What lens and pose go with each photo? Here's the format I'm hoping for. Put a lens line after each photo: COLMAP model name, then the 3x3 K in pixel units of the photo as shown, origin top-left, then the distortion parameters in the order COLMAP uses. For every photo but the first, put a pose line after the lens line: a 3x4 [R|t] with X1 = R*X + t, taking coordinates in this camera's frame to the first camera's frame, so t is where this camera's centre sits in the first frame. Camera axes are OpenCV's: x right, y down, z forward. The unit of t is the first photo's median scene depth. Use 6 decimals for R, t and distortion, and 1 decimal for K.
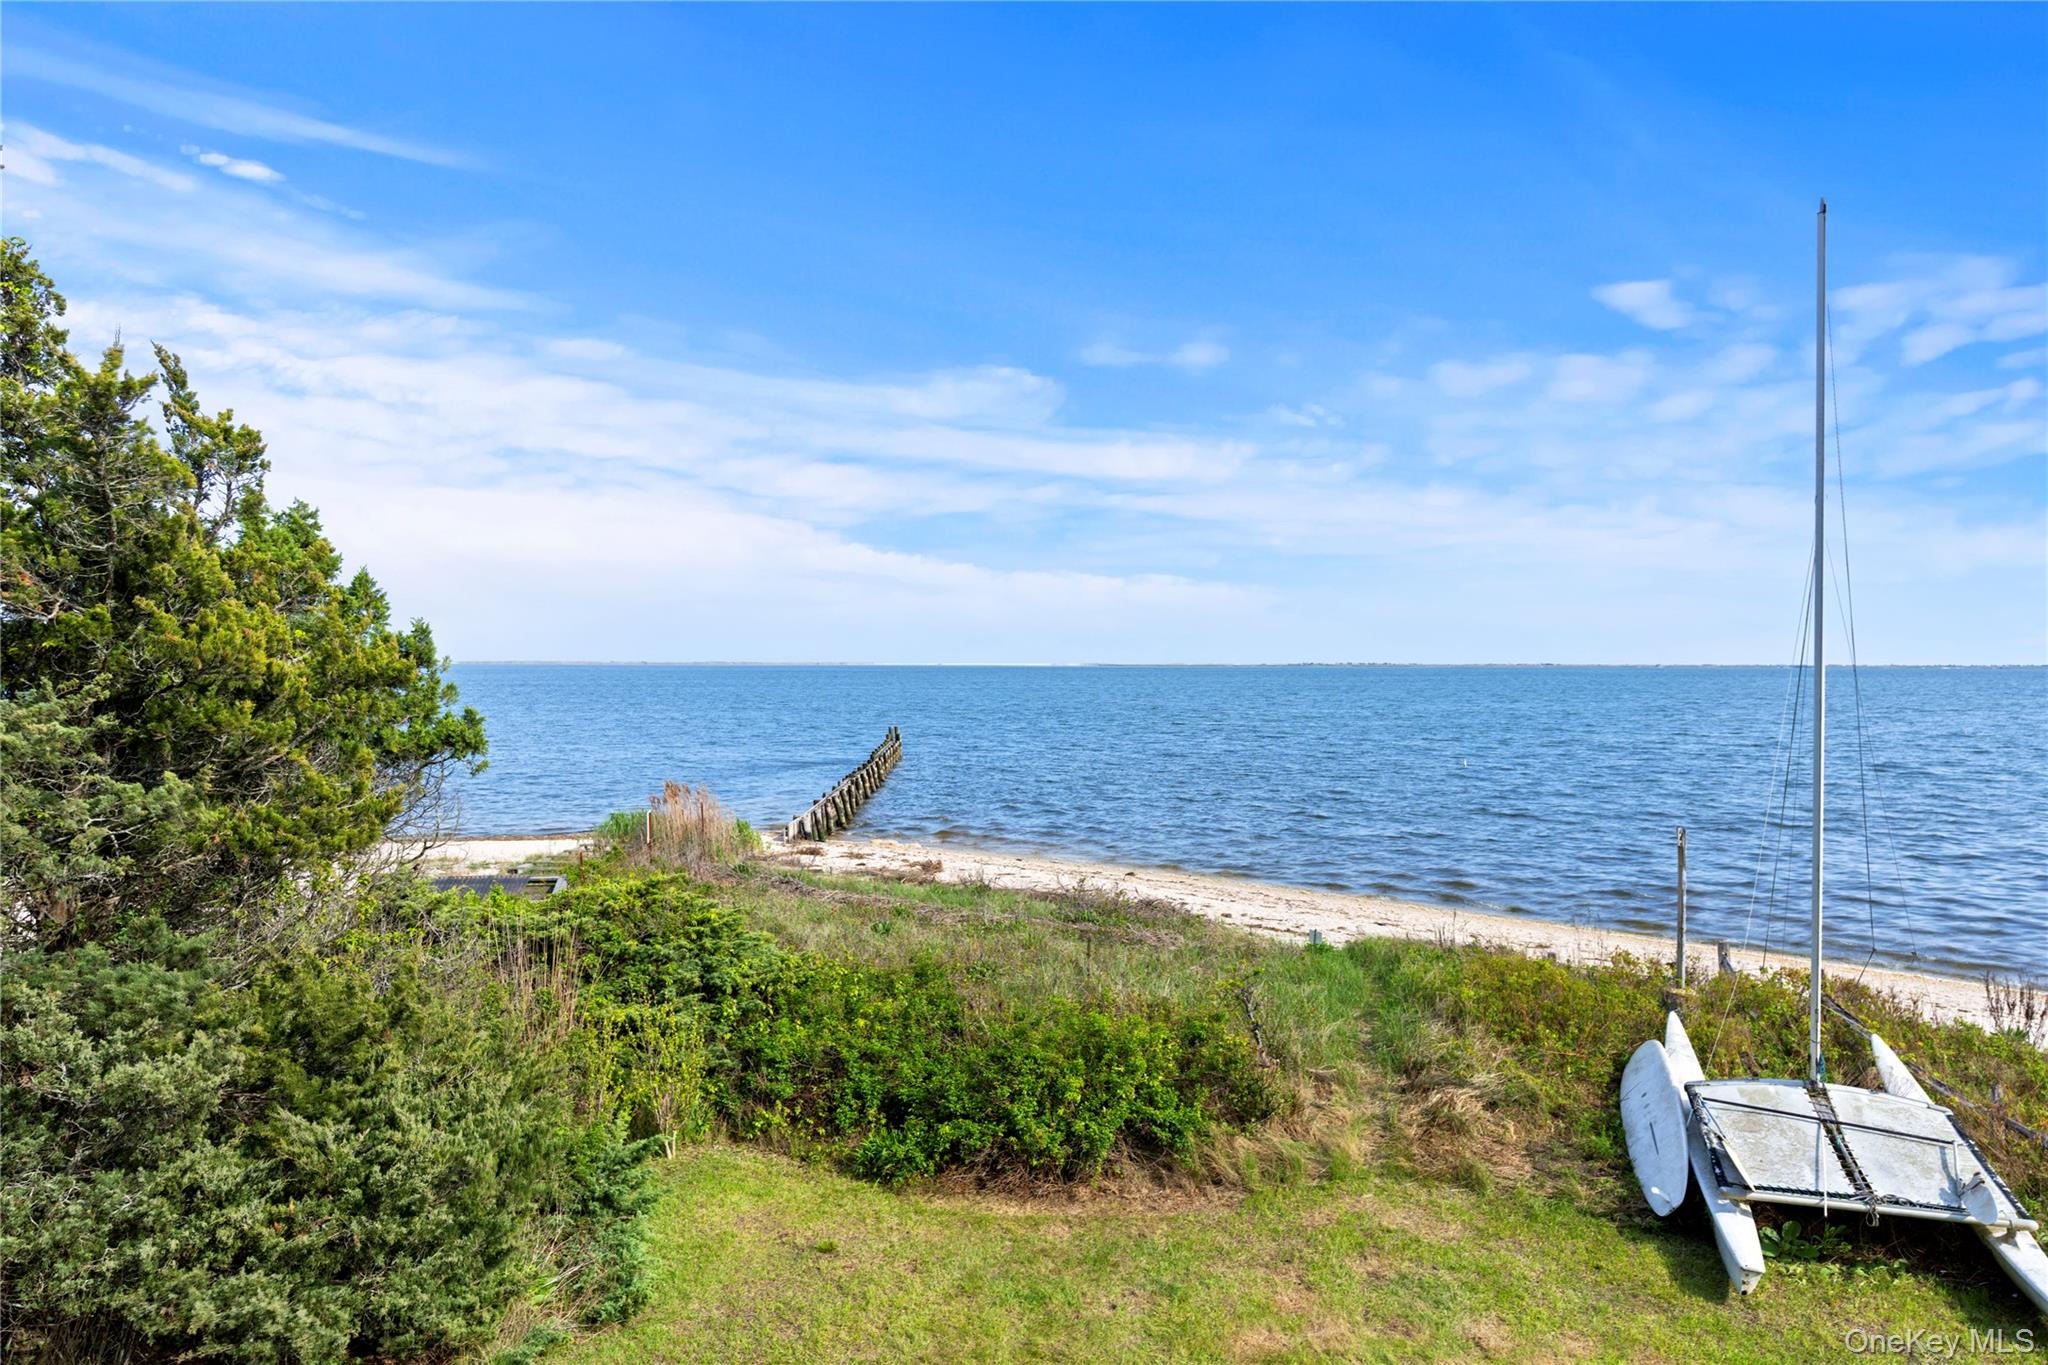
lens RADIAL K [[1317.7, 0, 1024.0], [0, 1317.7, 682.5], [0, 0, 1]] dist [-0.001921, -0.001485]
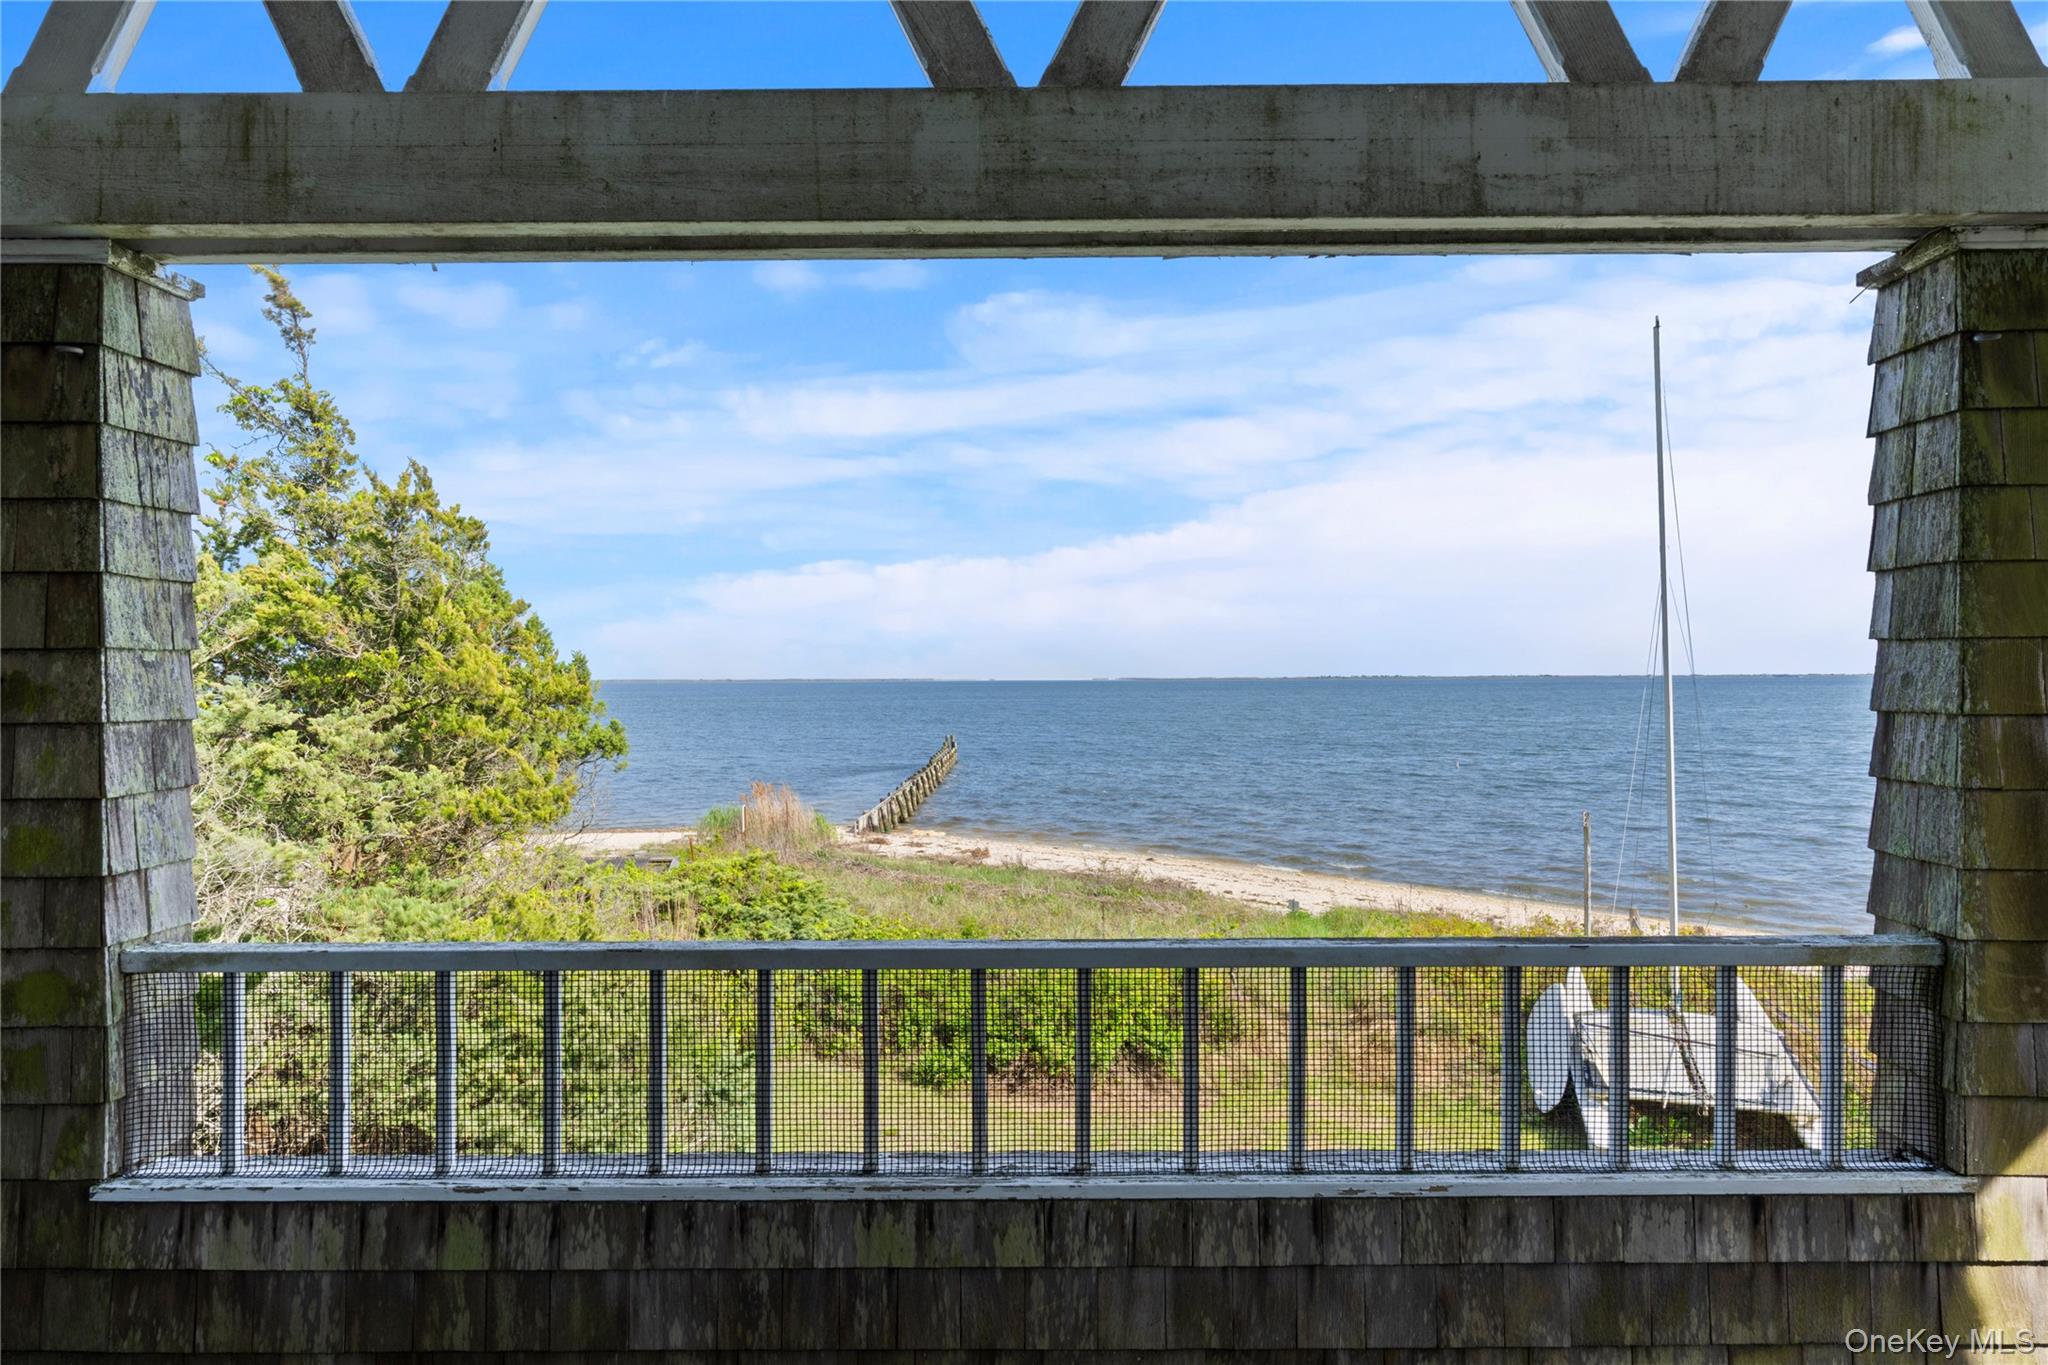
lens RADIAL K [[1180.4, 0, 1024.0], [0, 1180.4, 682.5], [0, 0, 1]] dist [-0.000674, 0.001169]
pose [[0.999306, -0.007338, -0.036523, 0.020371], [0.006916, 0.999908, -0.011679, -0.000390], [0.036605, 0.011418, 0.999265, -0.124416]]
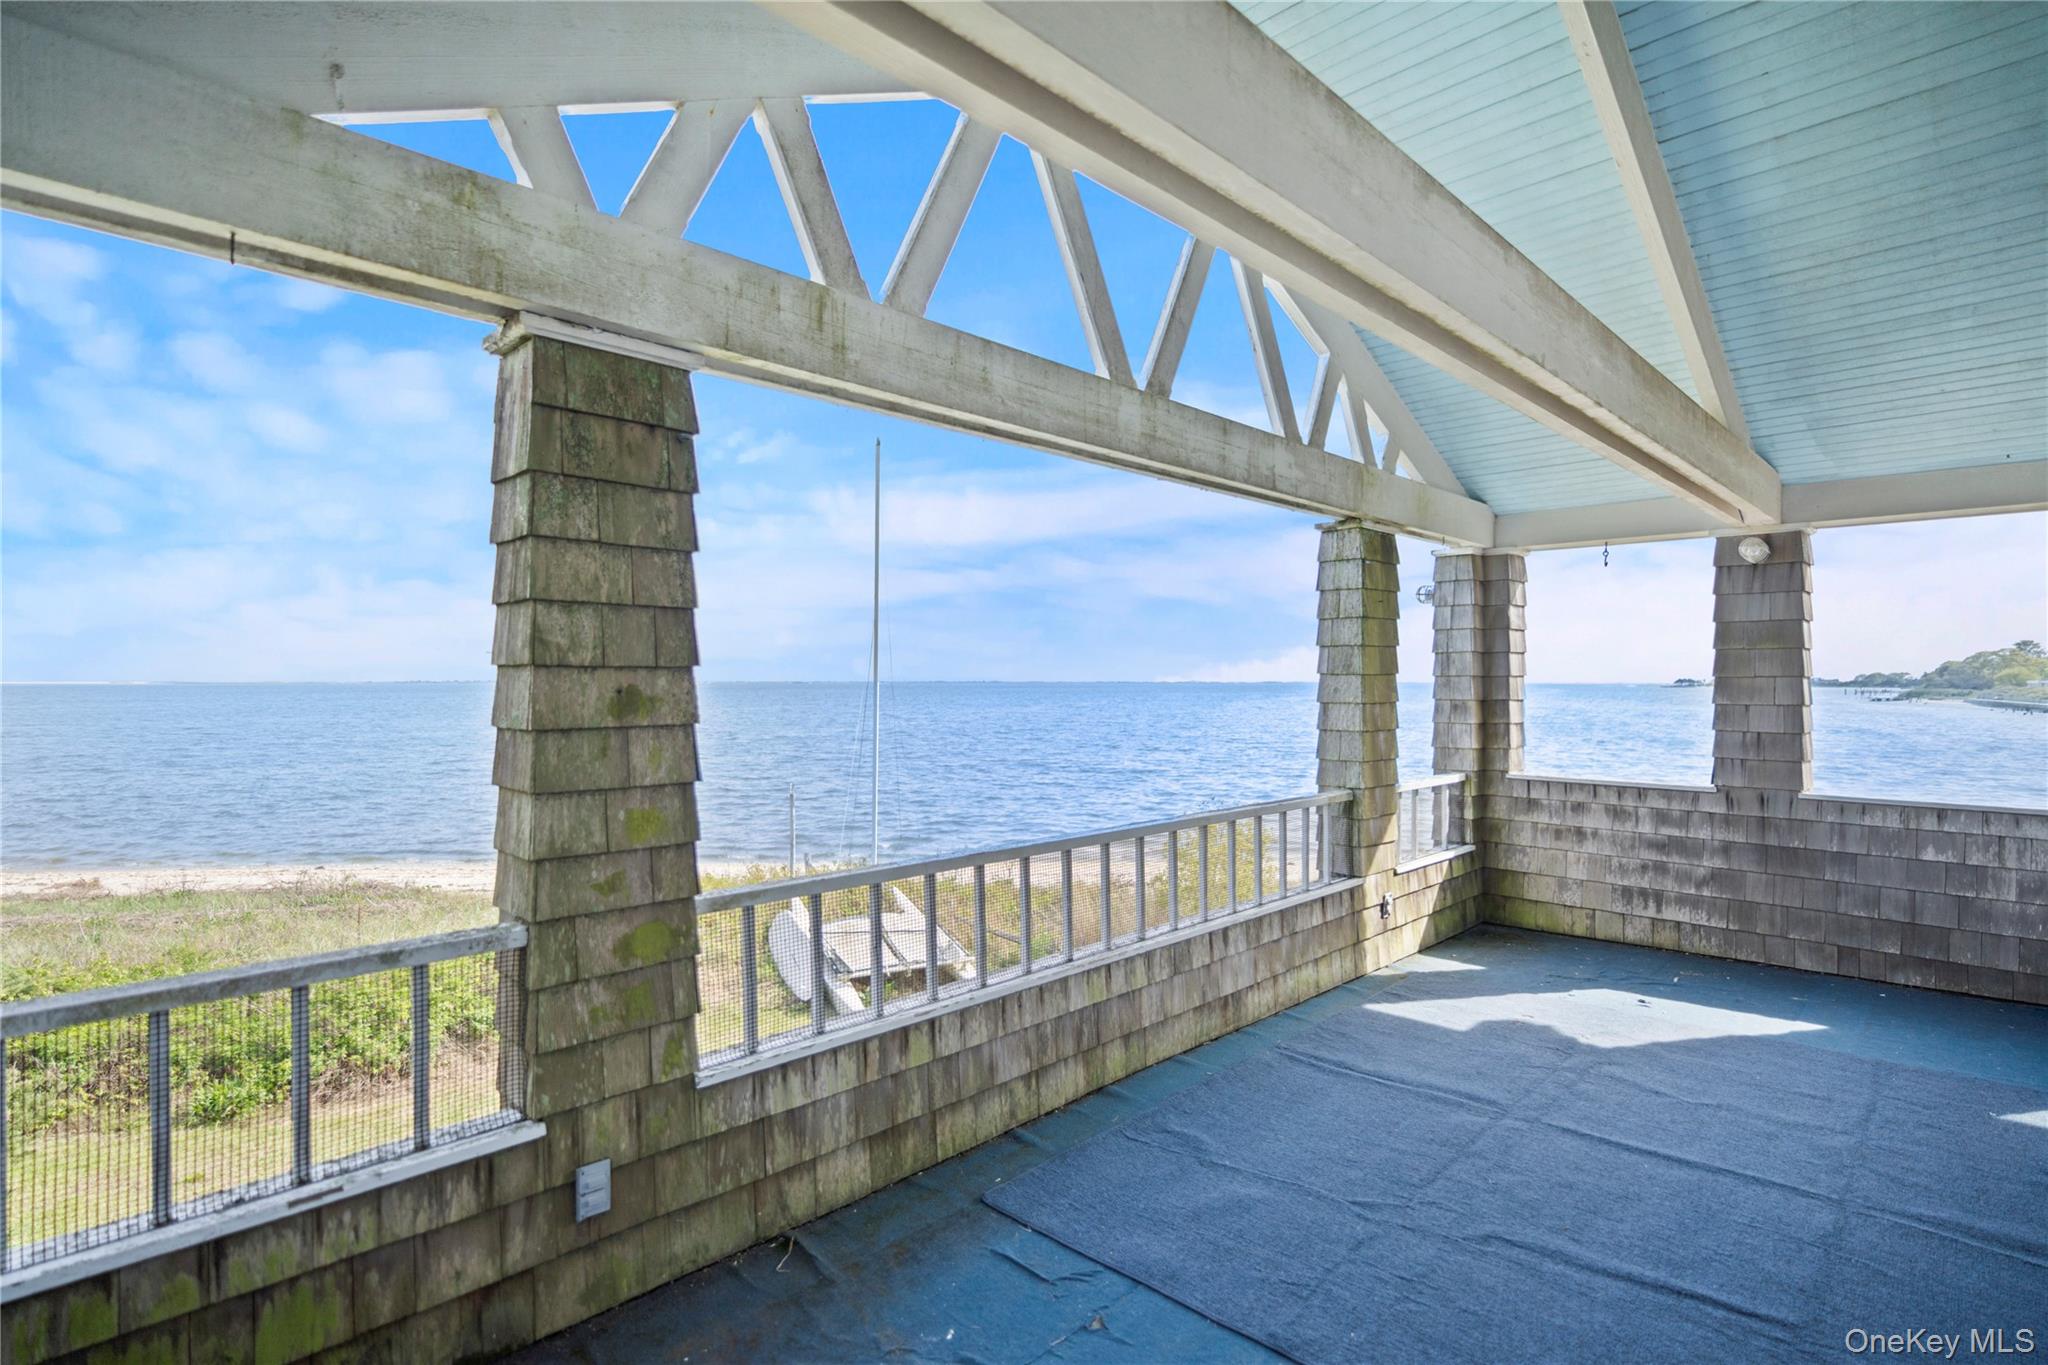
lens RADIAL K [[1007.6, 0, 1026.1], [0, 1007.6, 694.8], [0, 0, 1]] dist [-0.004413, -0.000793]
pose [[0.726083, -0.011104, 0.687517, -0.168807], [0.011986, 0.999922, 0.003491, -0.002532], [-0.687502, 0.005706, 0.726160, -0.137321]]
